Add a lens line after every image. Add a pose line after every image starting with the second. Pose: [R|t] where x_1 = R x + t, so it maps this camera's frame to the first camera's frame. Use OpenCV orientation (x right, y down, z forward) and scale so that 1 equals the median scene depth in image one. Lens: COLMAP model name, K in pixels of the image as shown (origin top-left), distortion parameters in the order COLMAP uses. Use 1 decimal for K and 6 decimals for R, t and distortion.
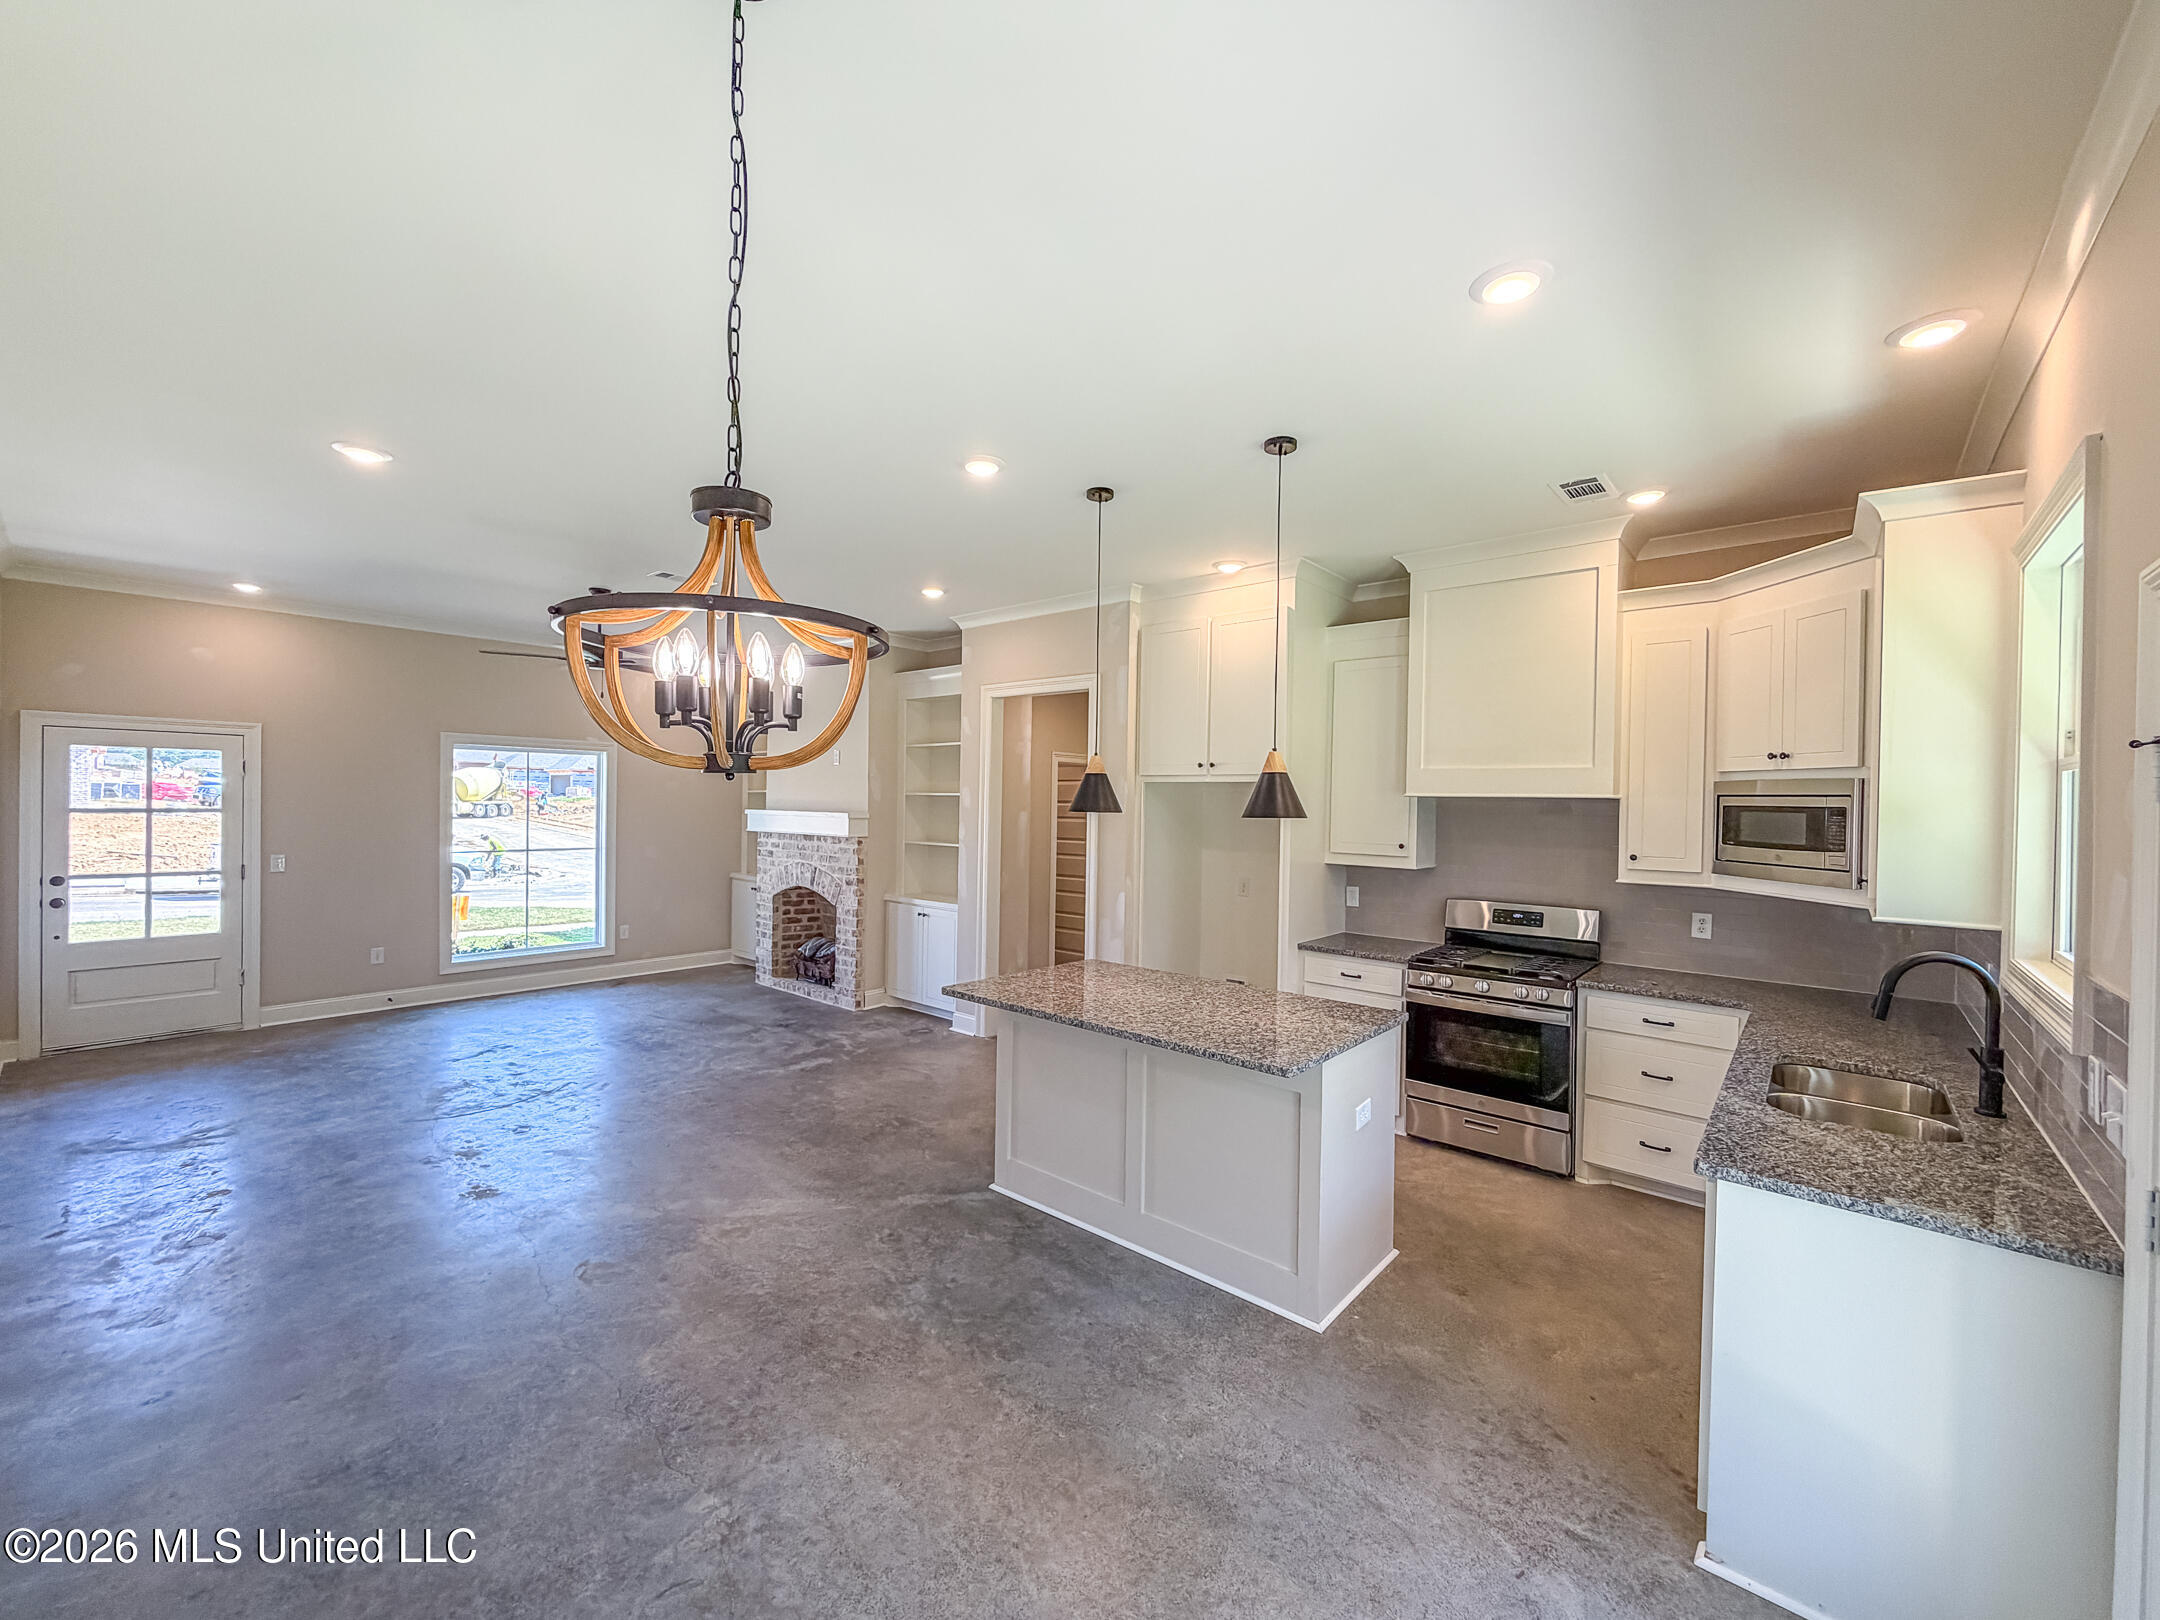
lens RADIAL K [[870.6, 0, 1070.4], [0, 870.6, 811.1], [0, 0, 1]] dist [0.000604, -0.000605]
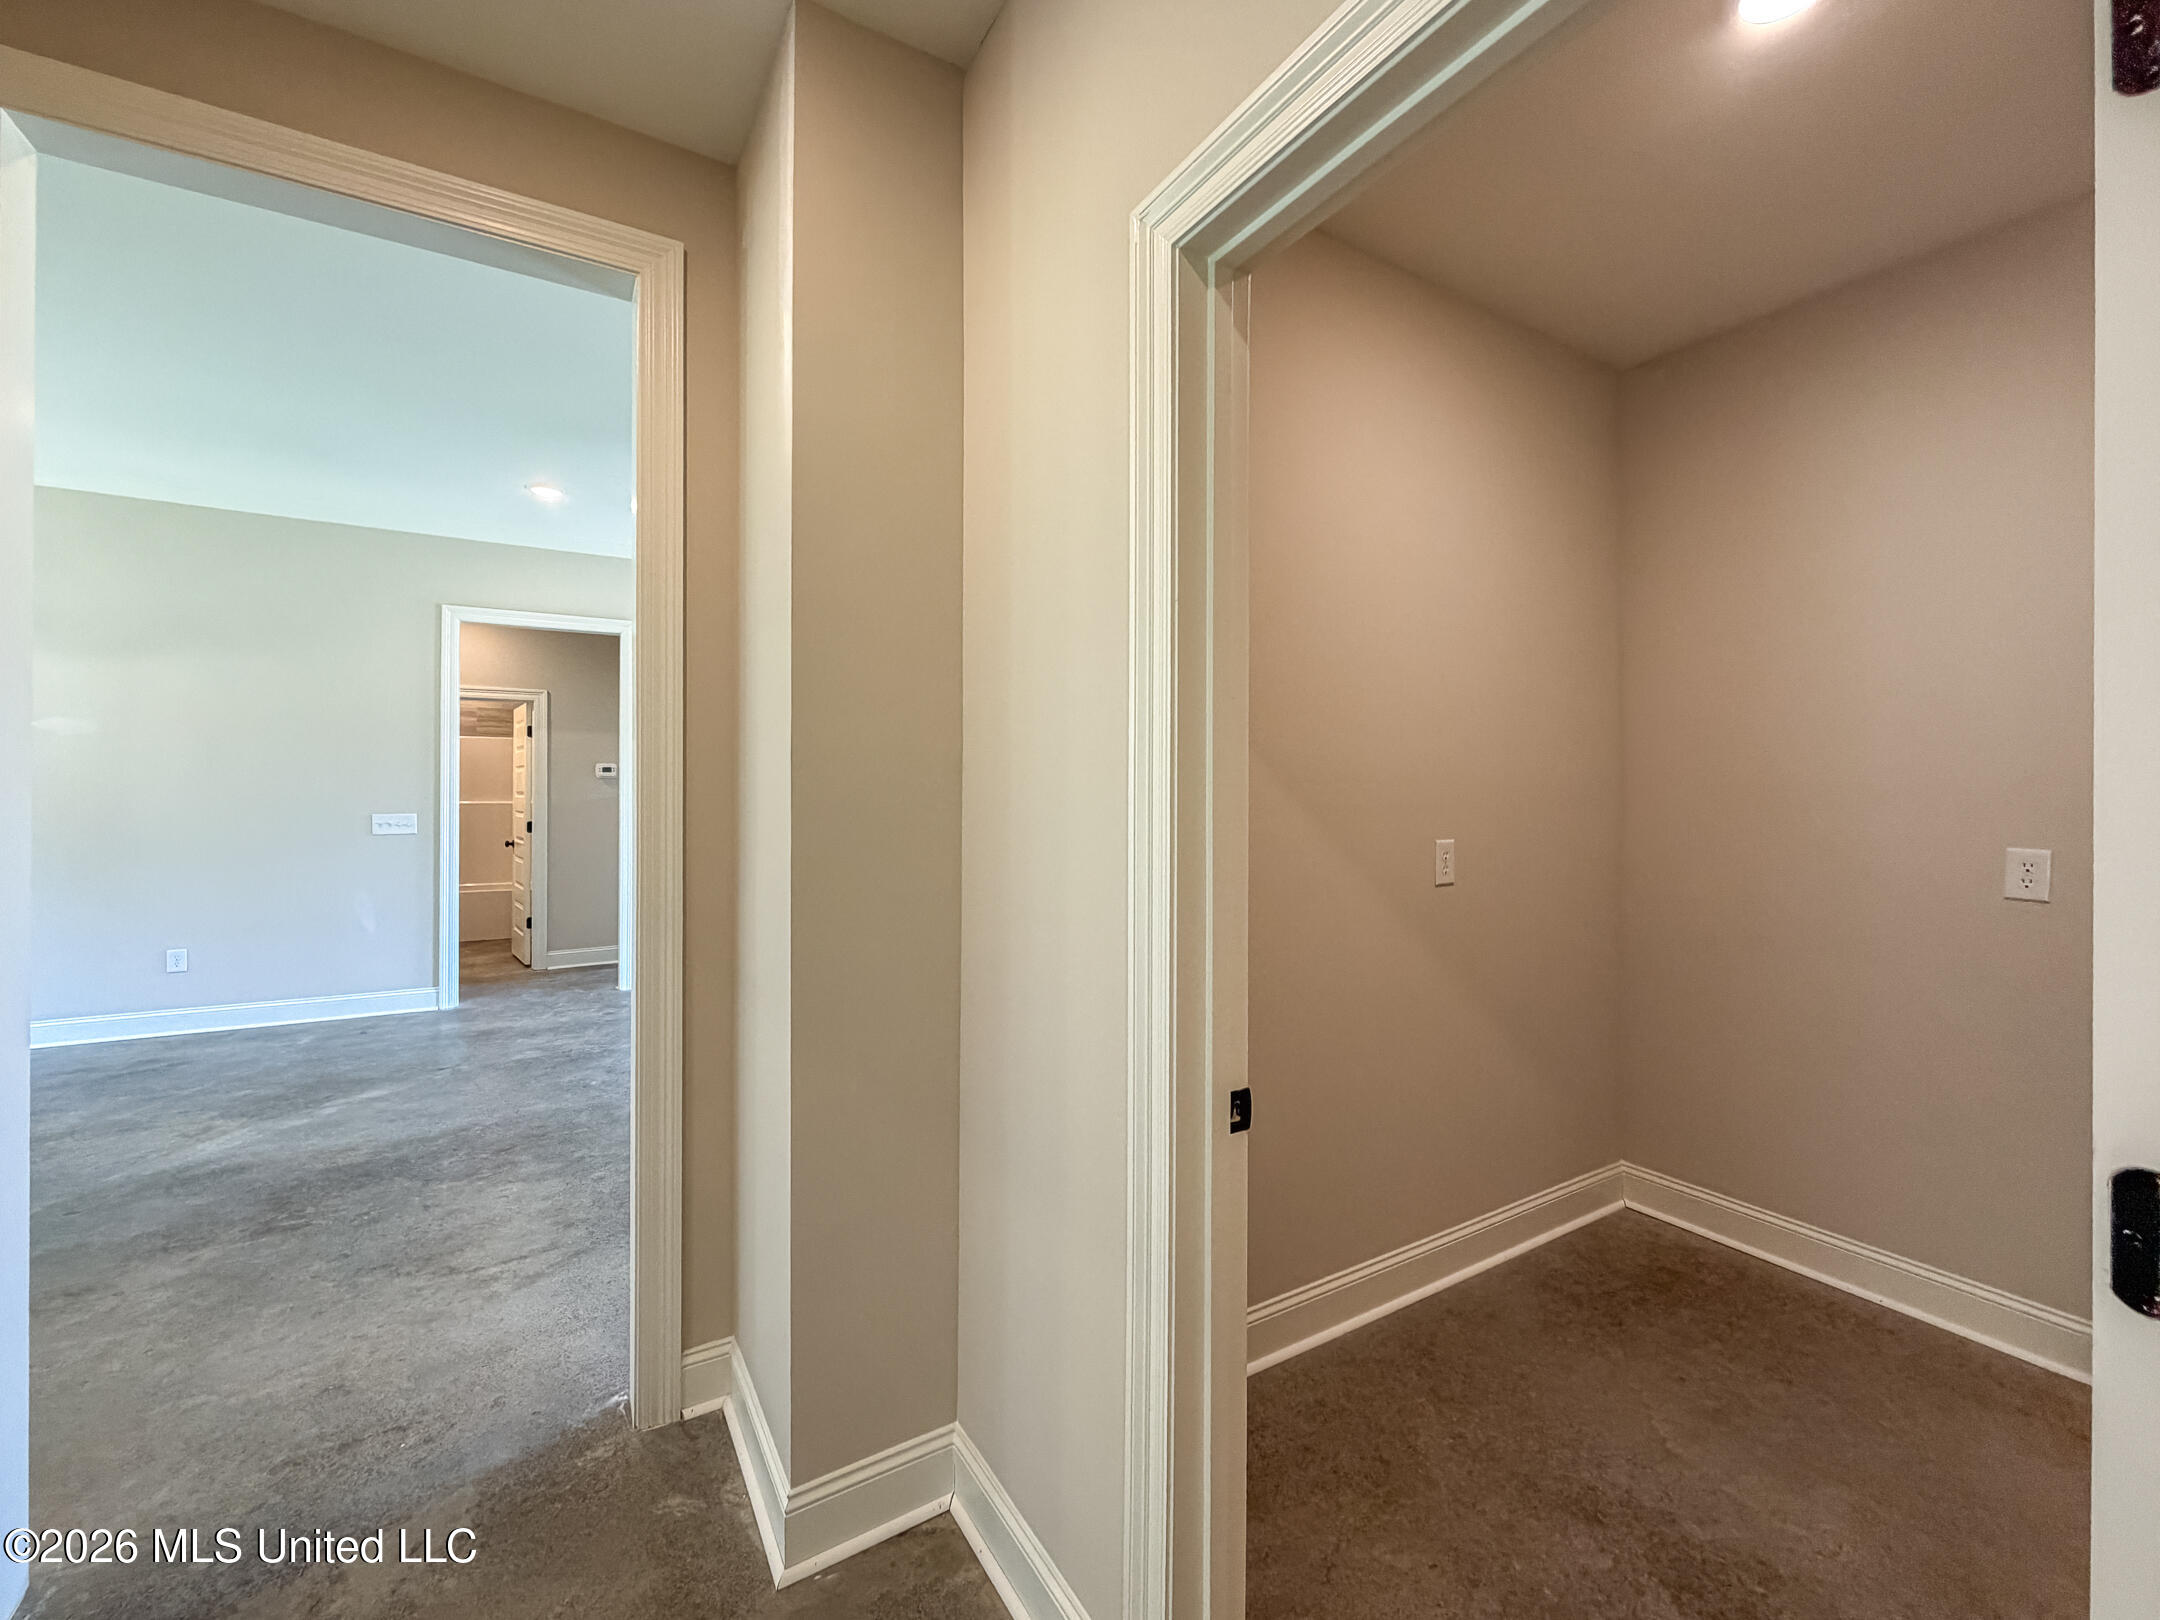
lens RADIAL K [[870.6, 0, 1077.9], [0, 870.6, 801.6], [0, 0, 1]] dist [0.000604, -0.000605]
pose [[-0.294209, -0.015433, -0.955617, 0.170073], [-0.022796, 0.999698, -0.009126, 0.047202], [0.955469, 0.019099, -0.294472, 1.317032]]
